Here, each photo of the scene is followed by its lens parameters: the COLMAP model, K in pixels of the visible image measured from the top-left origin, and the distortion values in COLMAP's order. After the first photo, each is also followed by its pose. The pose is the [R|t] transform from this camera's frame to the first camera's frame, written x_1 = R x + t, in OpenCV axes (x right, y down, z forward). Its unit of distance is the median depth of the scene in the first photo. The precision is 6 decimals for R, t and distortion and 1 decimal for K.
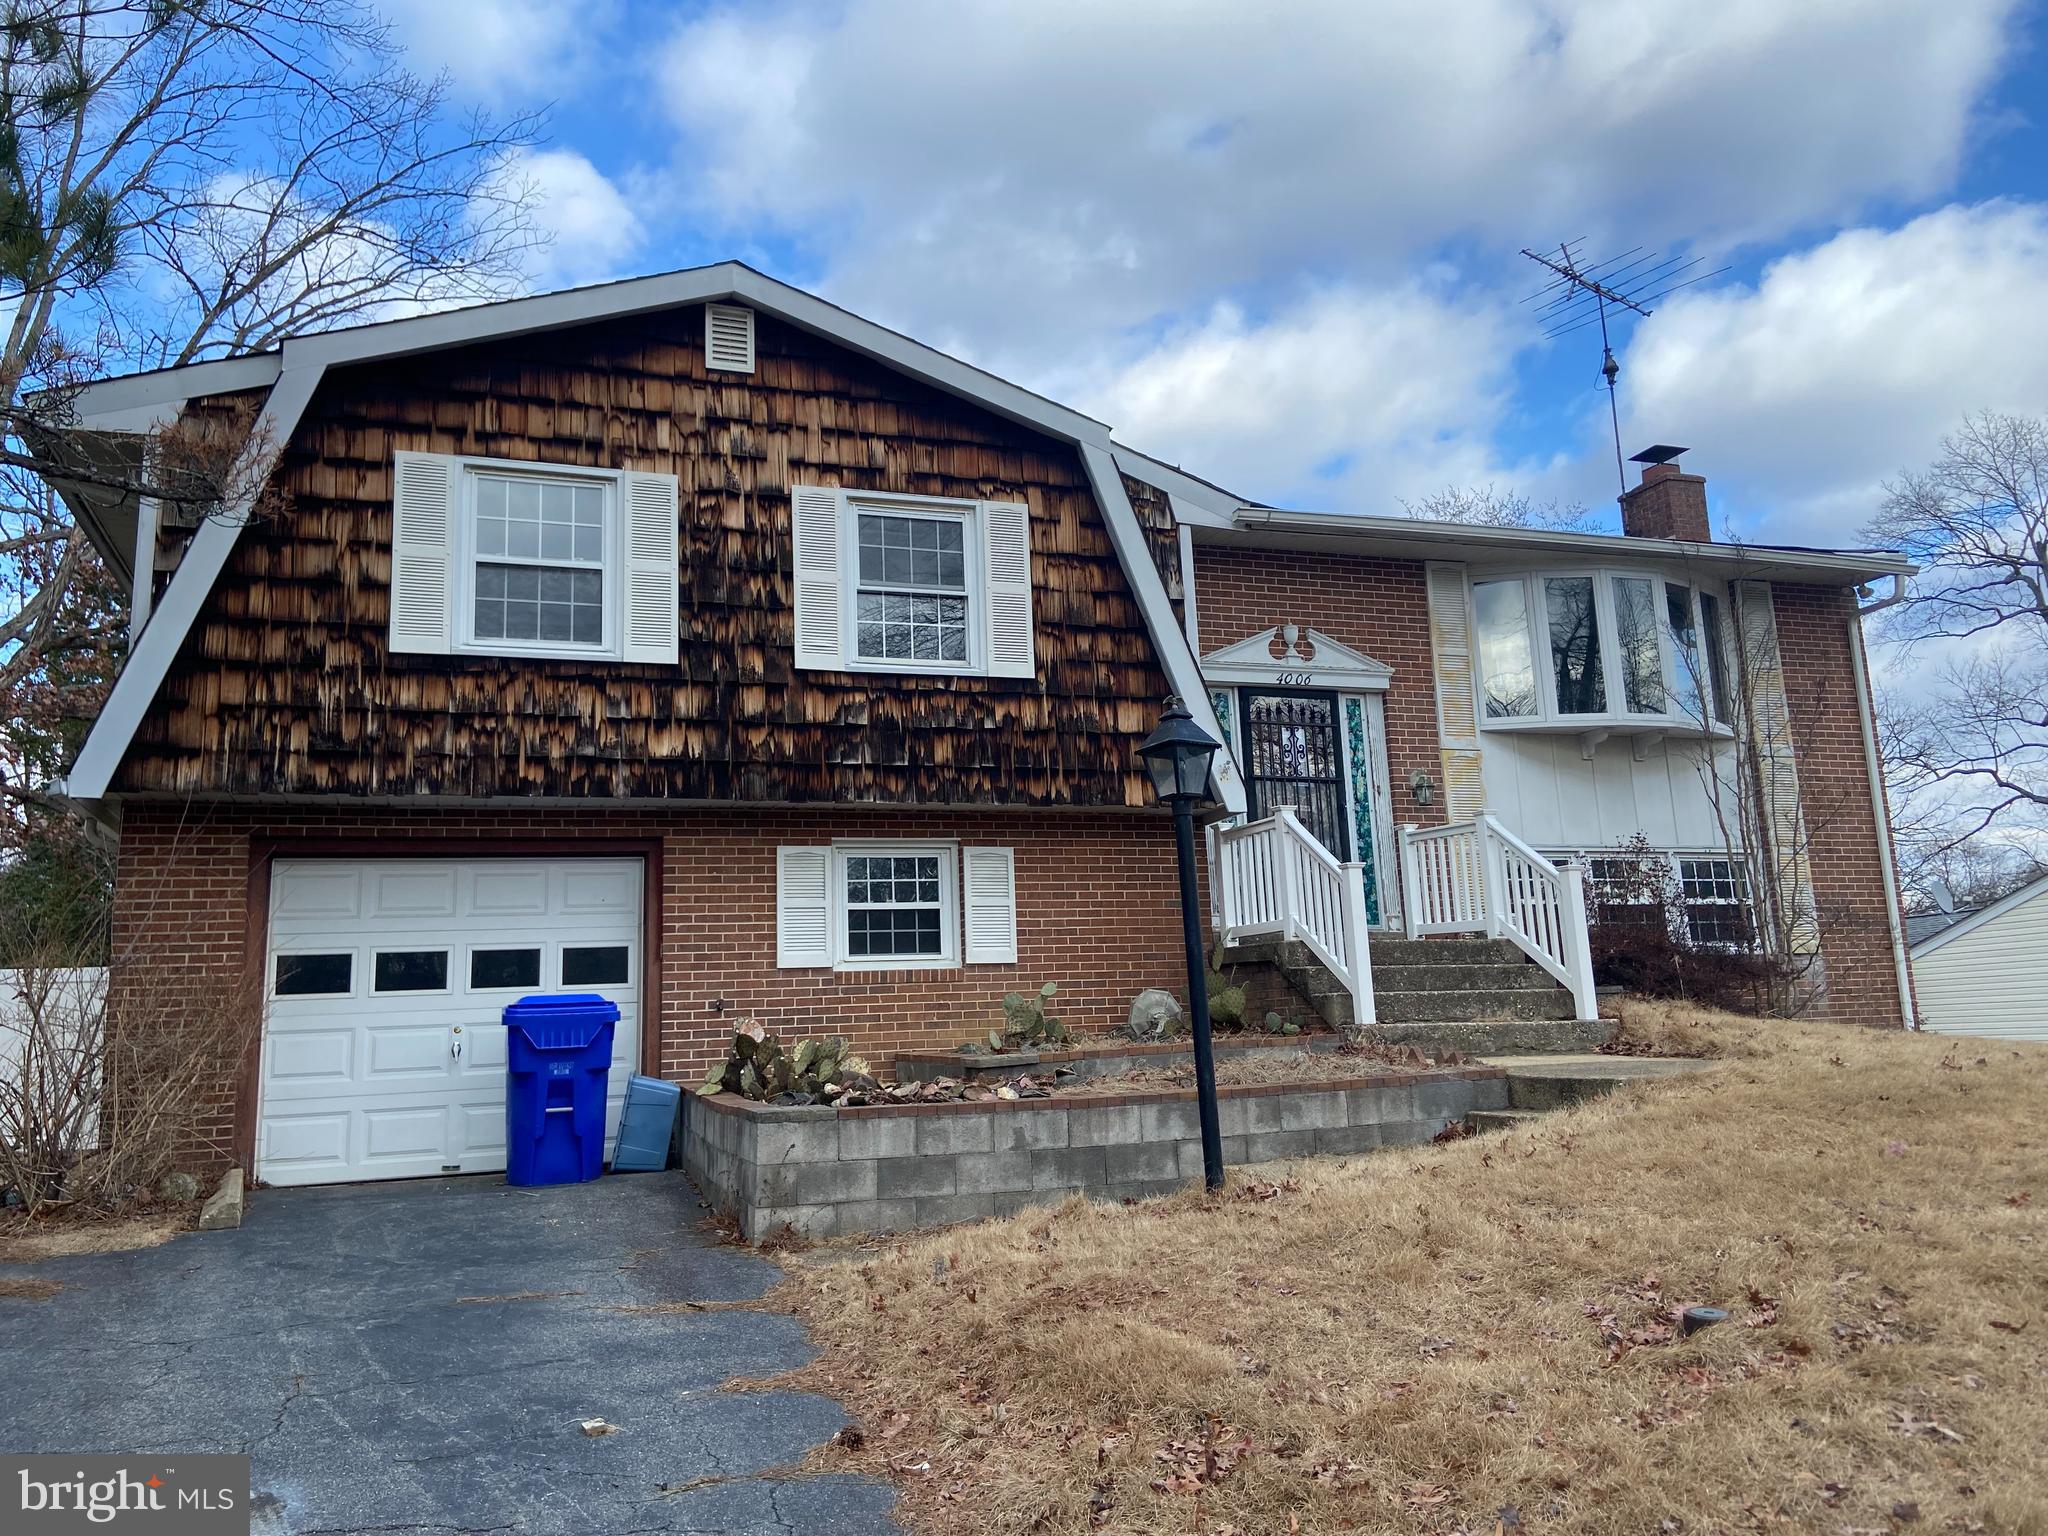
lens RADIAL K [[1539.1, 0, 990.9], [0, 1539.1, 731.9], [0, 0, 1]] dist [0.085471, -0.002302]
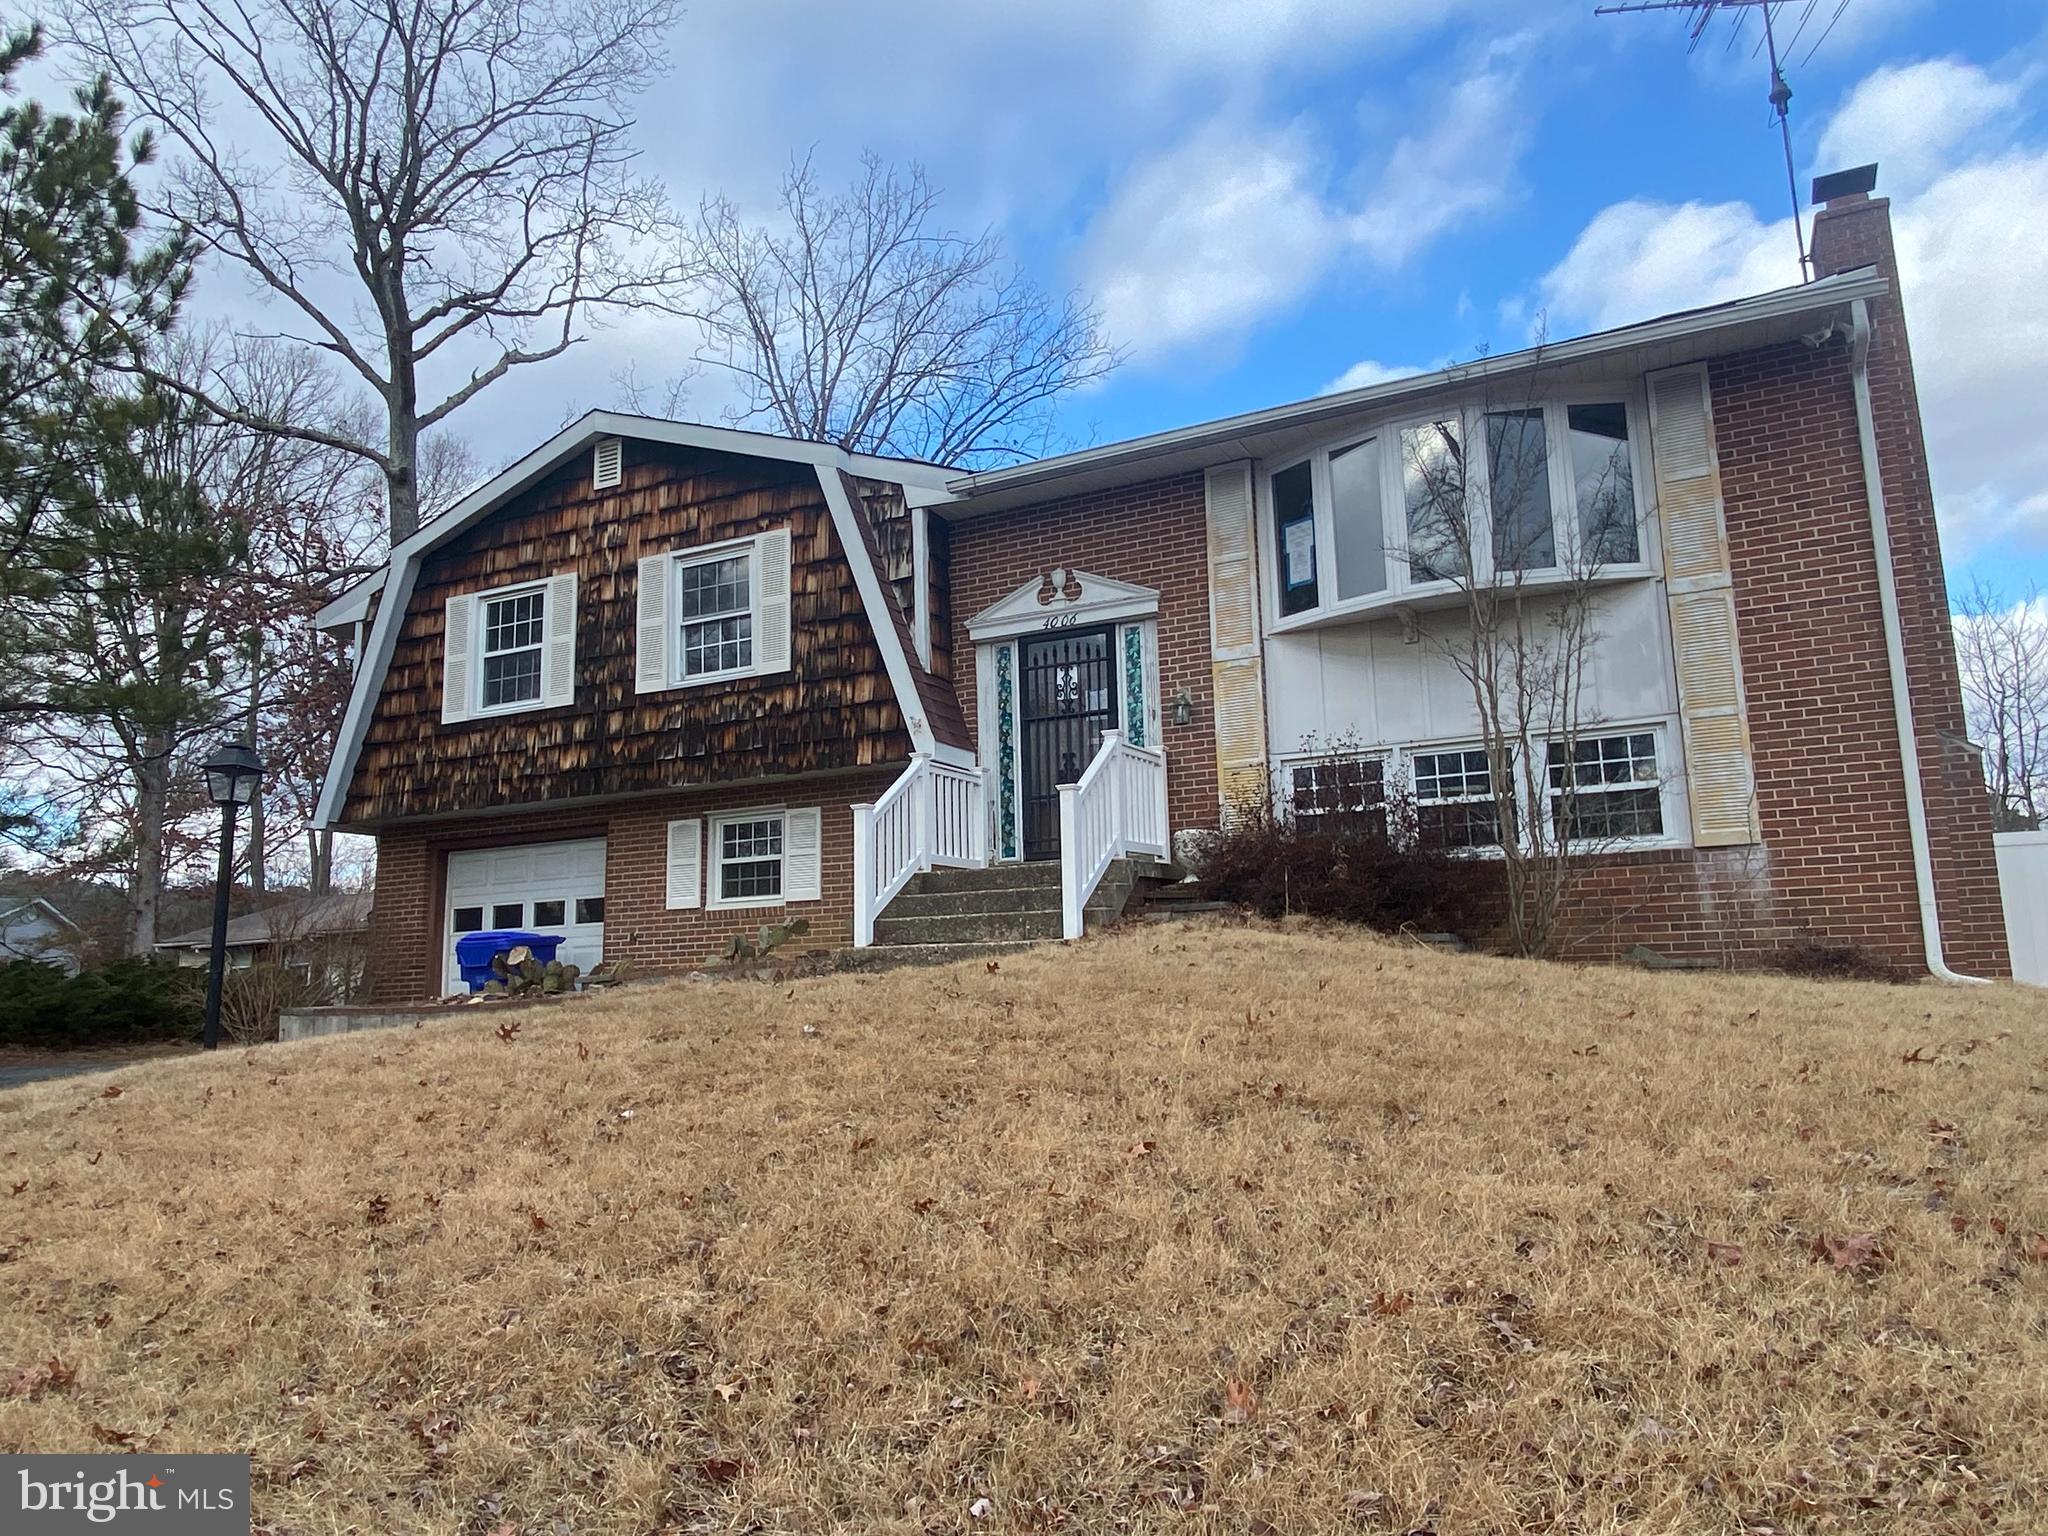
lens RADIAL K [[1331.2, 0, 1024.0], [0, 1331.2, 768.0], [0, 0, 1]] dist [0.050945, -0.000739]
pose [[0.707169, -0.097738, -0.700257, 0.926826], [0.140274, 0.990107, 0.003465, 0.067088], [0.692990, -0.100678, 0.713883, 0.374031]]
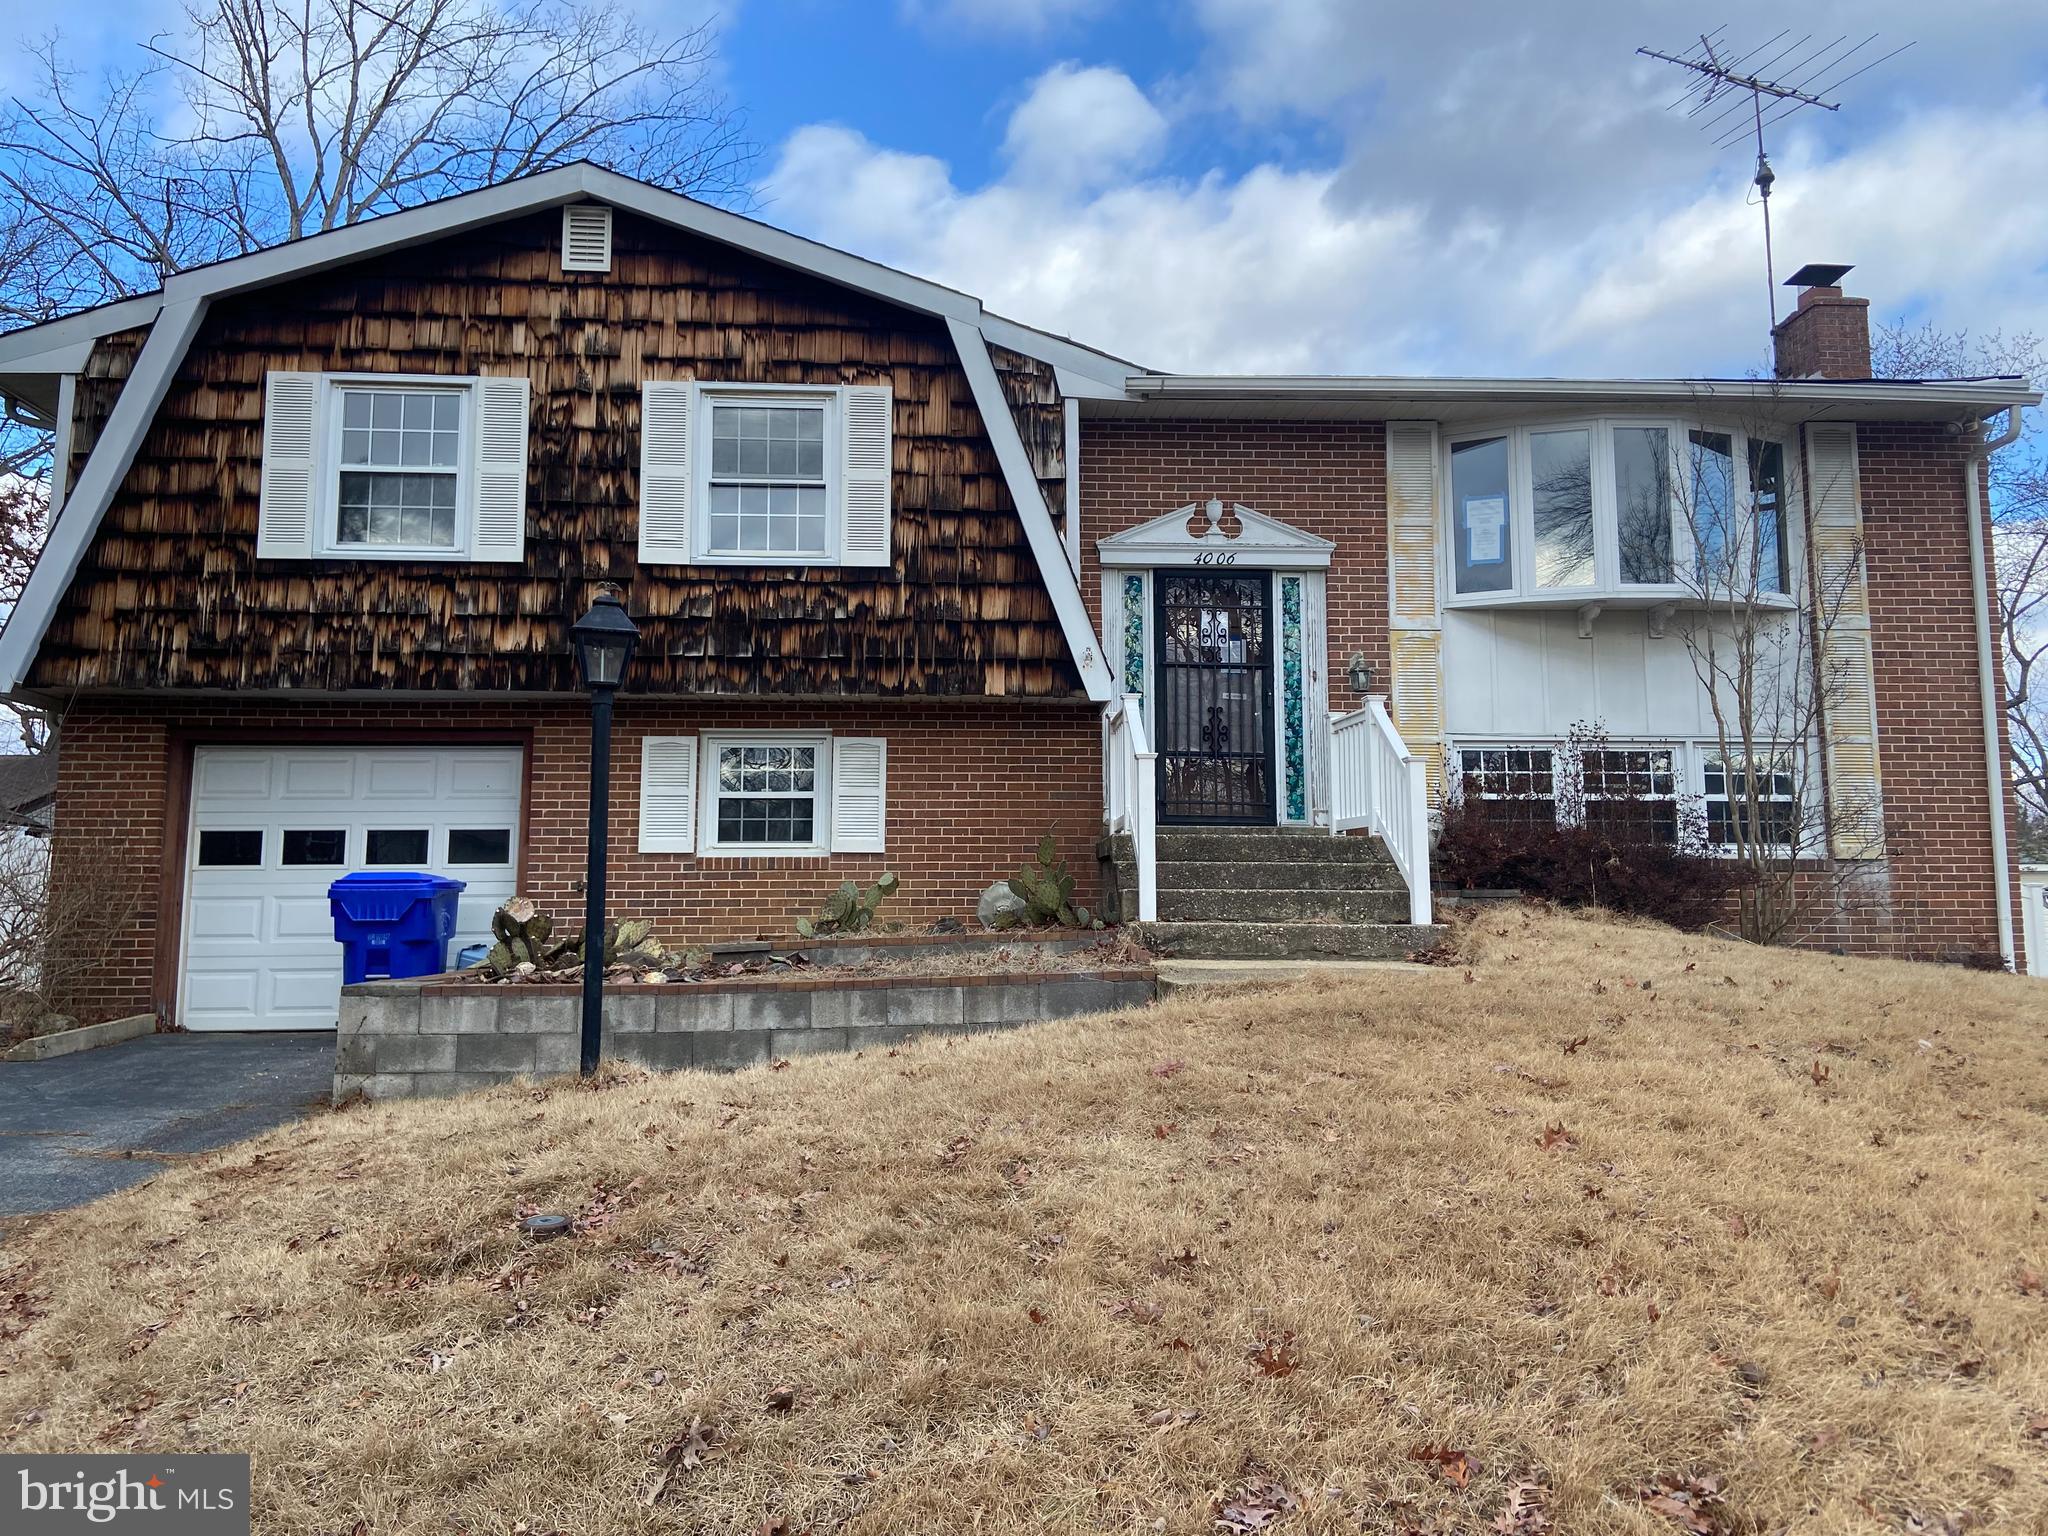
lens RADIAL K [[1550.0, 0, 1026.0], [0, 1550.0, 725.9], [0, 0, 1]] dist [0.098216, -0.103316]
pose [[0.962575, -0.000989, -0.271013, 0.393126], [0.019442, 0.997669, 0.065415, 0.003726], [0.270316, -0.068236, 0.960350, 0.065853]]
